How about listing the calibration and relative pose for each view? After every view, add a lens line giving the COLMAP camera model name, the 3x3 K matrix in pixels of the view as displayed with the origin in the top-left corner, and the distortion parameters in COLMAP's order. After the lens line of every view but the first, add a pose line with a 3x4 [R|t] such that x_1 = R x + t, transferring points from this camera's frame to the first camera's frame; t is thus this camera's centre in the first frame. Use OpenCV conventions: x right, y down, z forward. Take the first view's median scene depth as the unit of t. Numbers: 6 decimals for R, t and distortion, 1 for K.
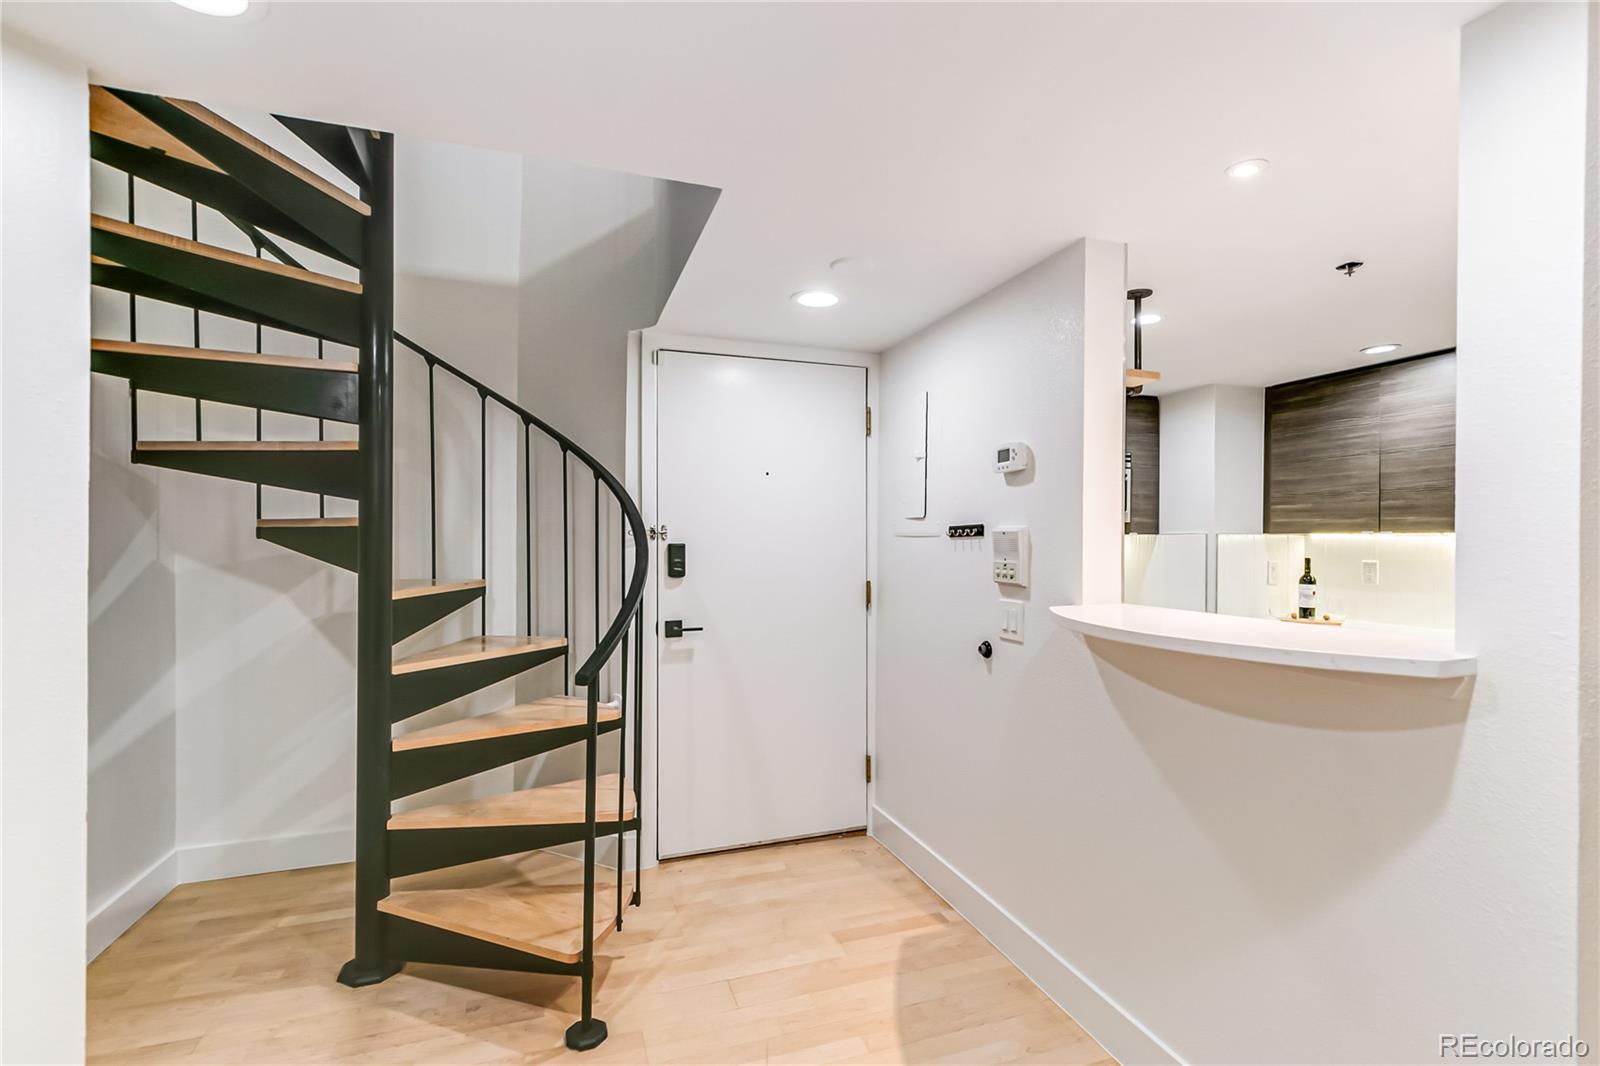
lens RADIAL K [[729.5, 0, 806.3], [0, 729.5, 543.5], [0, 0, 1]] dist [0.002340, 0.000365]
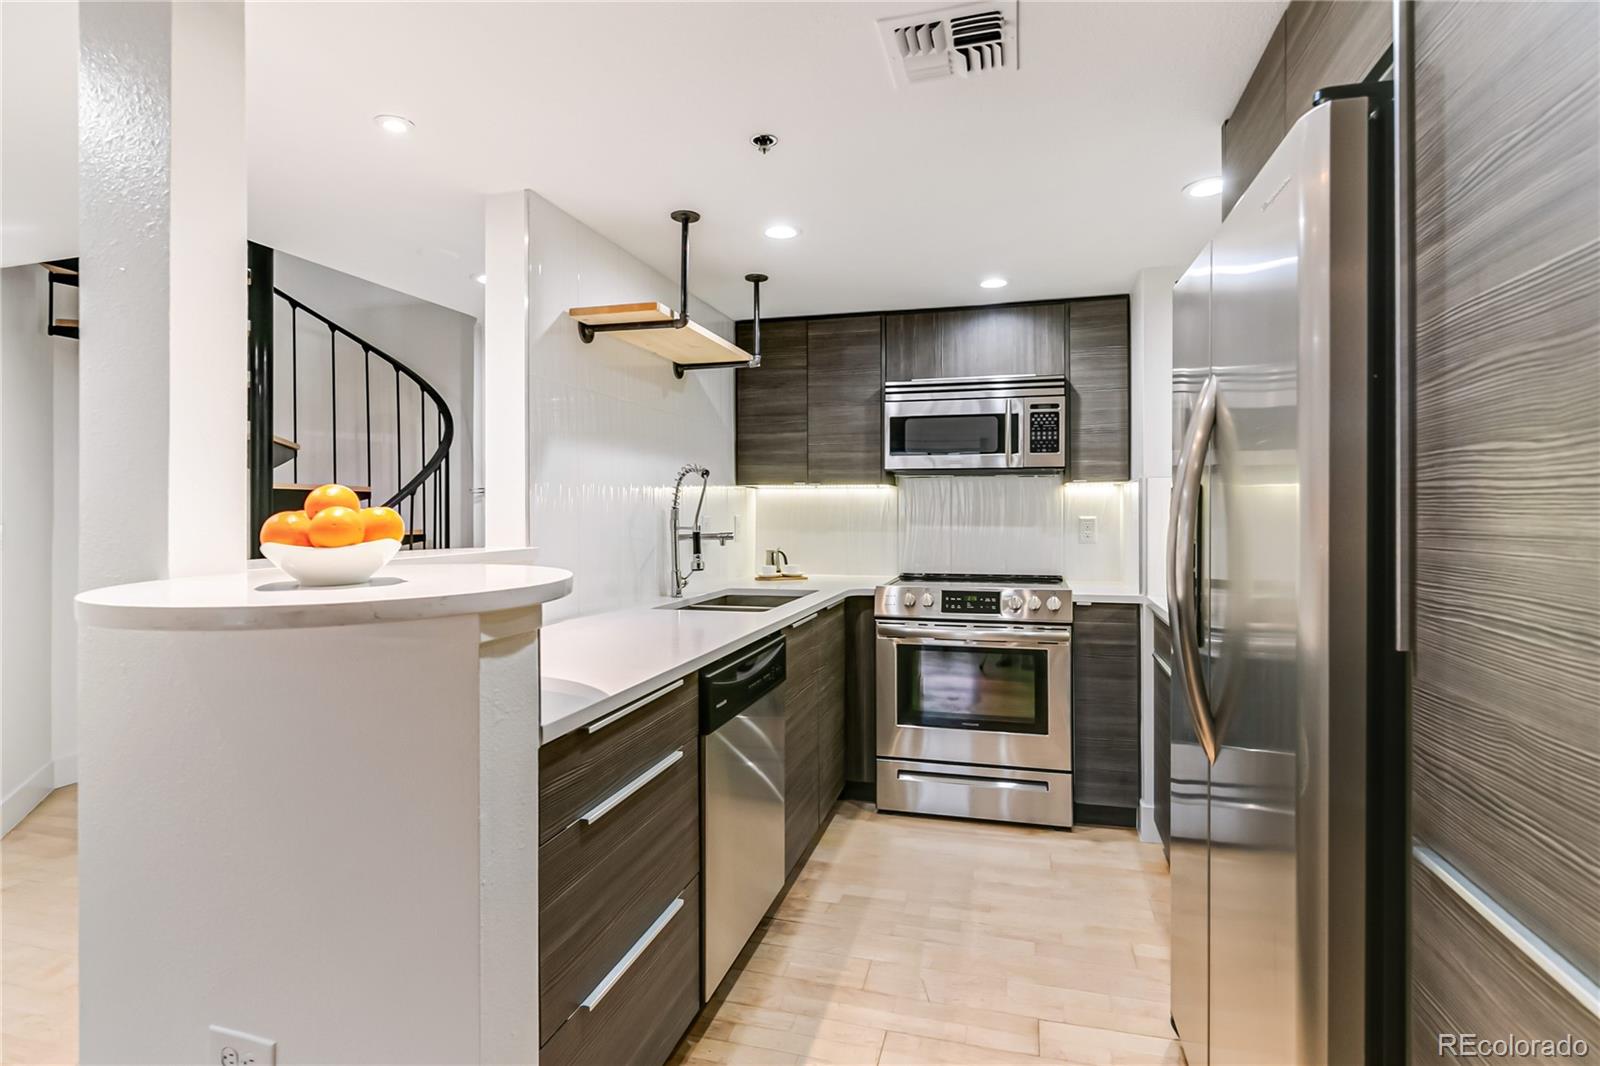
lens RADIAL K [[797.3, 0, 800.5], [0, 797.3, 508.9], [0, 0, 1]] dist [-0.001446, -0.000502]
pose [[0.819429, -0.009195, -0.573107, 1.193641], [0.005405, 0.999951, -0.008314, 0.035789], [0.573155, 0.003715, 0.819438, 0.275276]]
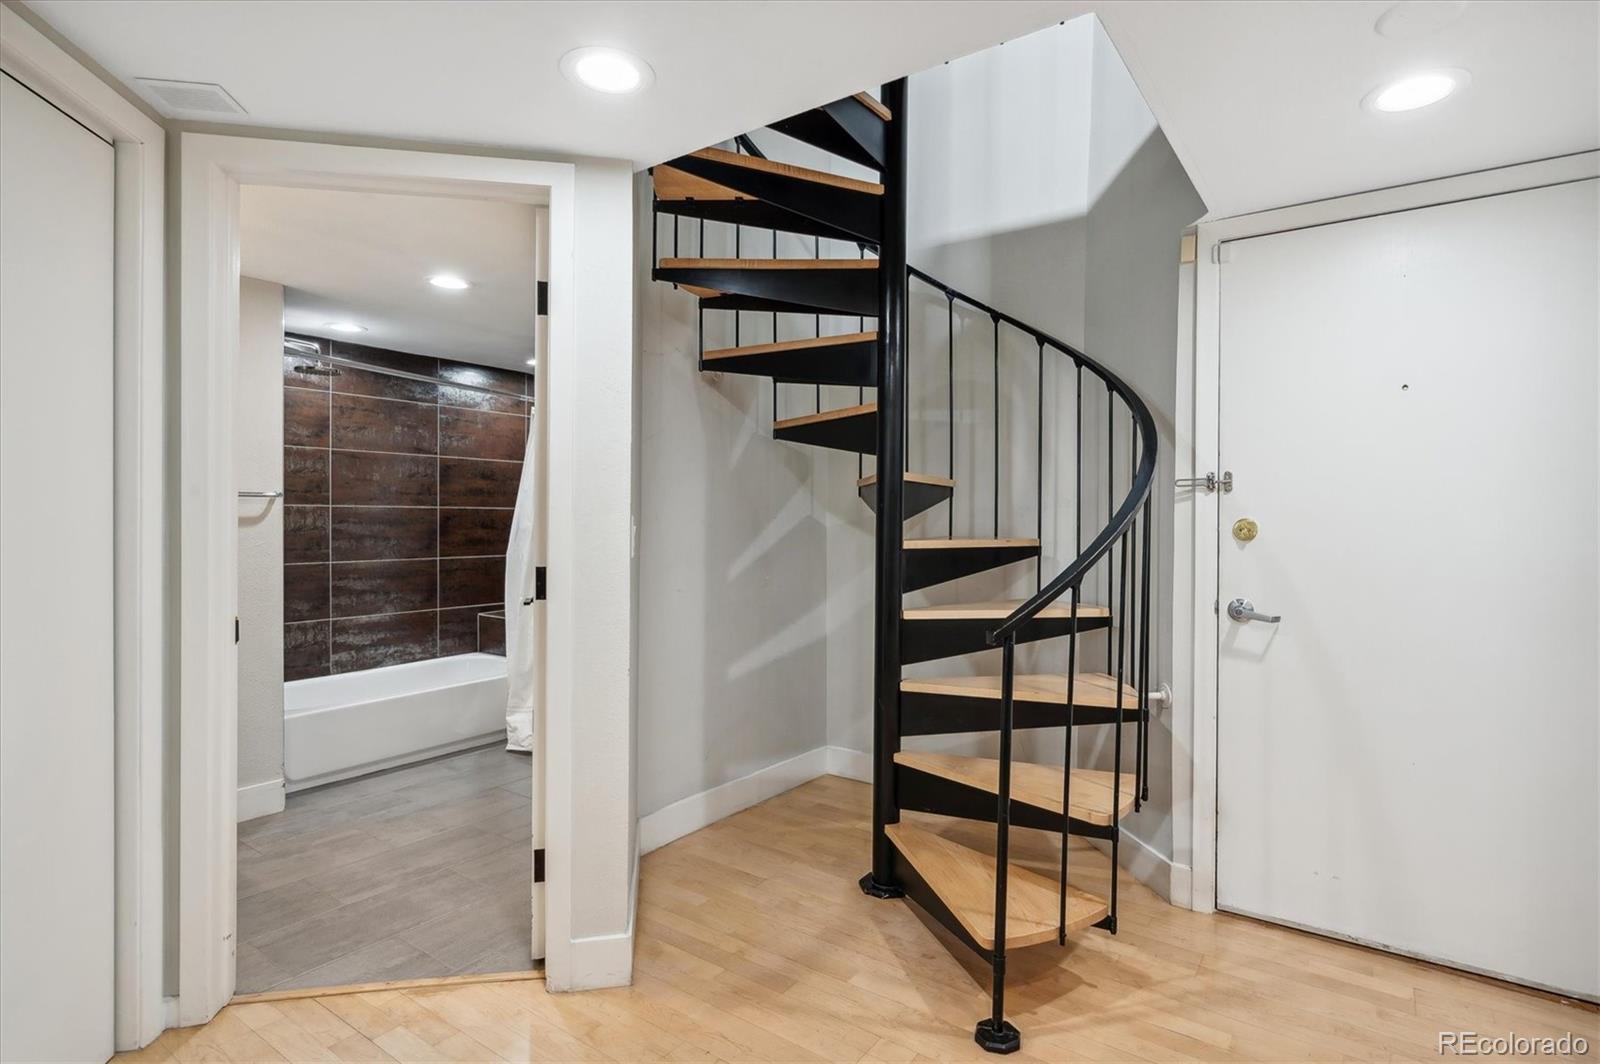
lens RADIAL K [[807.4, 0, 807.1], [0, 807.4, 527.8], [0, 0, 1]] dist [0.000189, 0.000496]
pose [[0.582094, 0.010756, -0.813050, 0.294986], [-0.008655, 0.999938, 0.007032, 0.038556], [0.813075, 0.002944, 0.582151, 0.192725]]
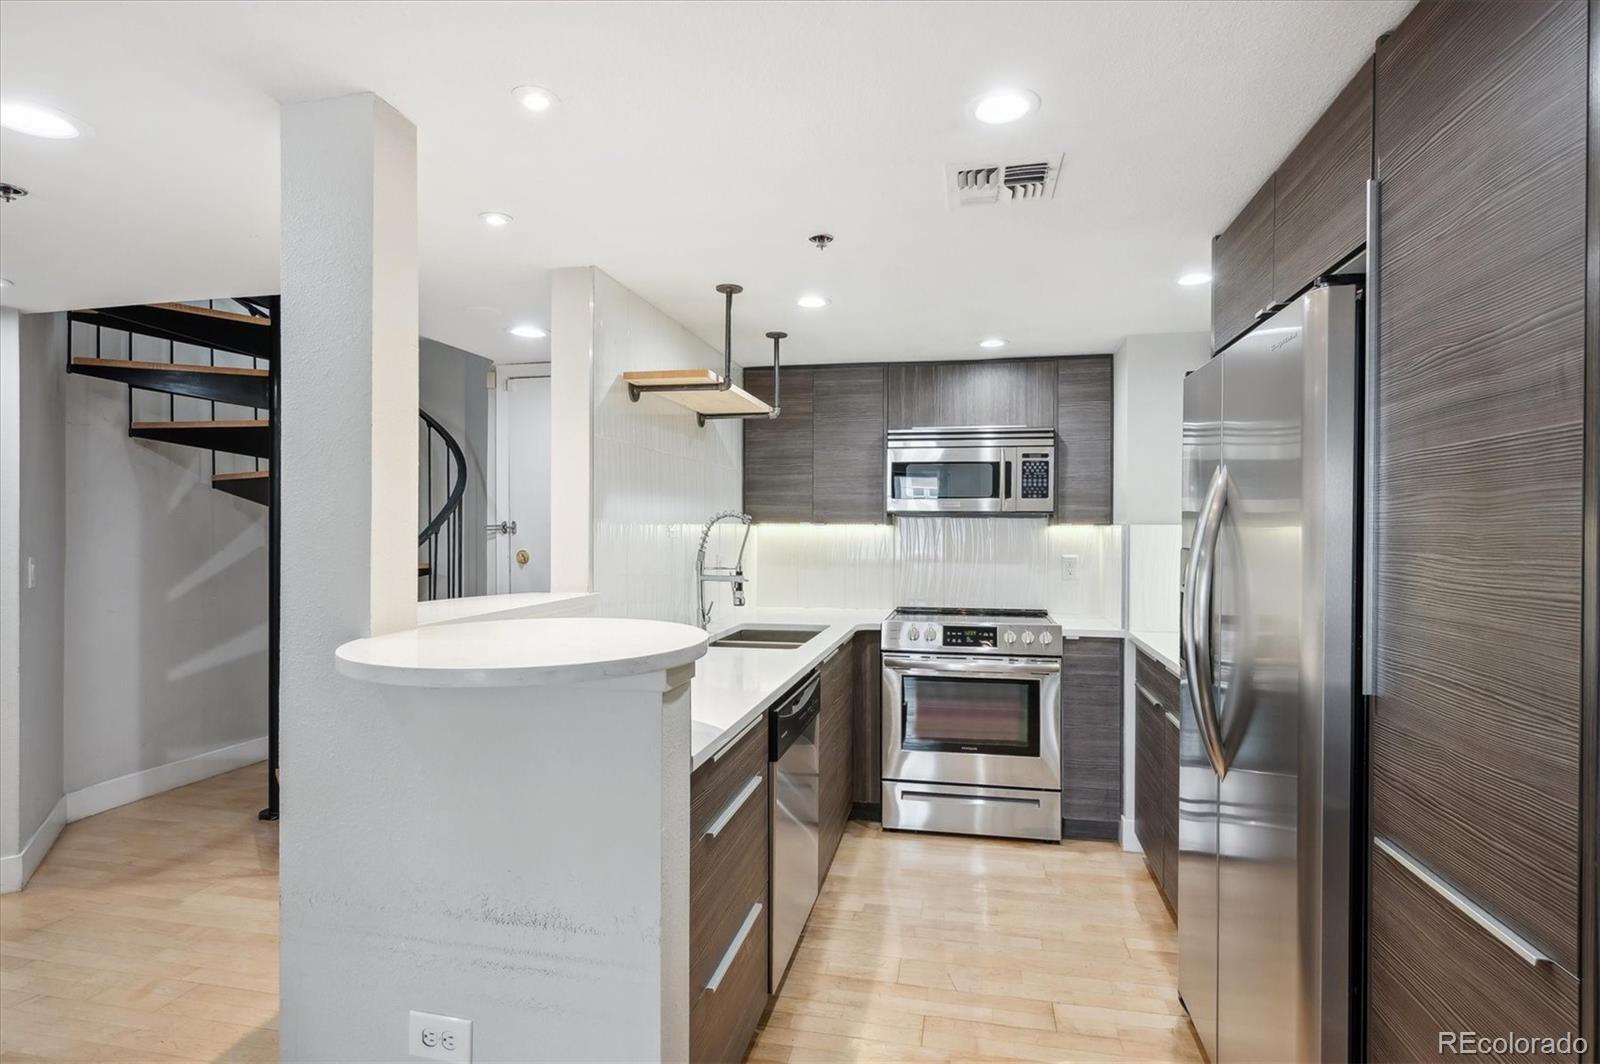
lens RADIAL K [[817.9, 0, 800.0], [0, 817.9, 532.0], [0, 0, 1]] dist [-0.001381, -0.000264]
pose [[0.854693, -0.001155, -0.519132, 1.170122], [-0.000013, 0.999997, -0.002245, -0.005589], [0.519133, 0.001926, 0.854691, 0.093999]]
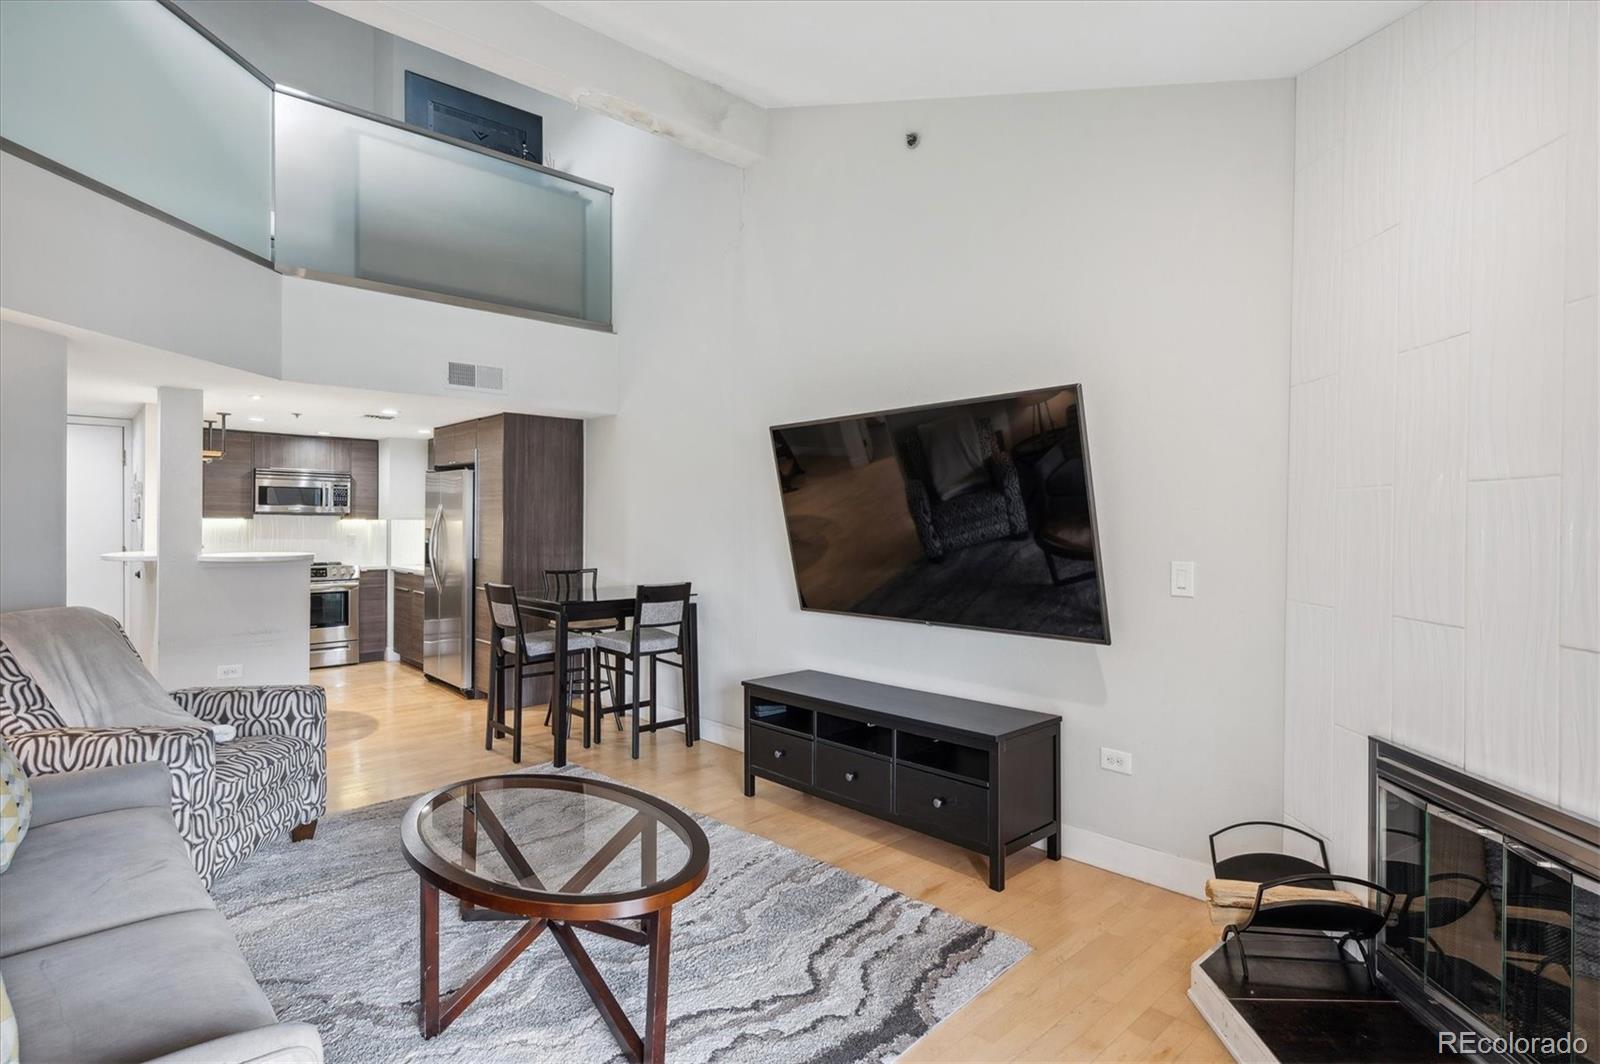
lens RADIAL K [[816.5, 0, 801.7], [0, 816.5, 512.0], [0, 0, 1]] dist [0.000666, -0.000344]
pose [[0.912604, -0.000713, 0.408845, 1.084533], [0.008628, 0.999809, -0.017516, 0.021089], [-0.408754, 0.019513, 0.912436, -2.090182]]
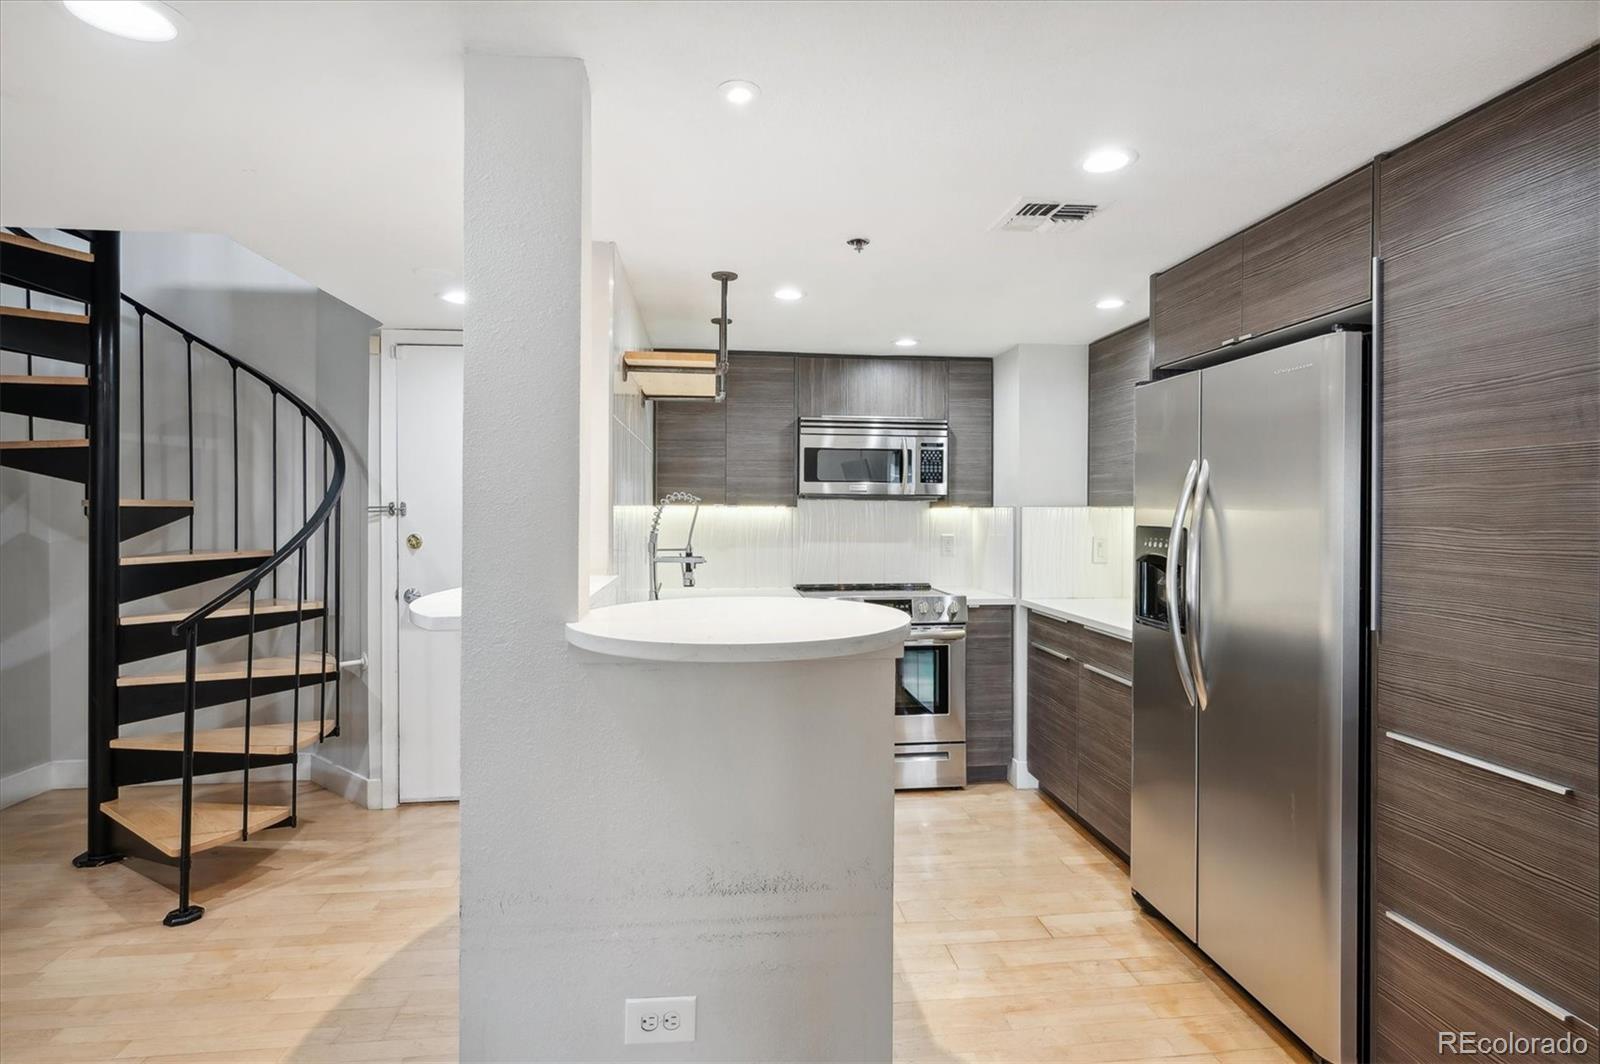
lens RADIAL K [[816.5, 0, 801.7], [0, 816.5, 512.0], [0, 0, 1]] dist [0.000666, -0.000344]
pose [[0.974916, -0.003062, -0.222553, 0.850994], [0.002148, 0.999988, -0.004351, -0.004941], [0.222564, 0.003764, 0.974911, -0.101400]]
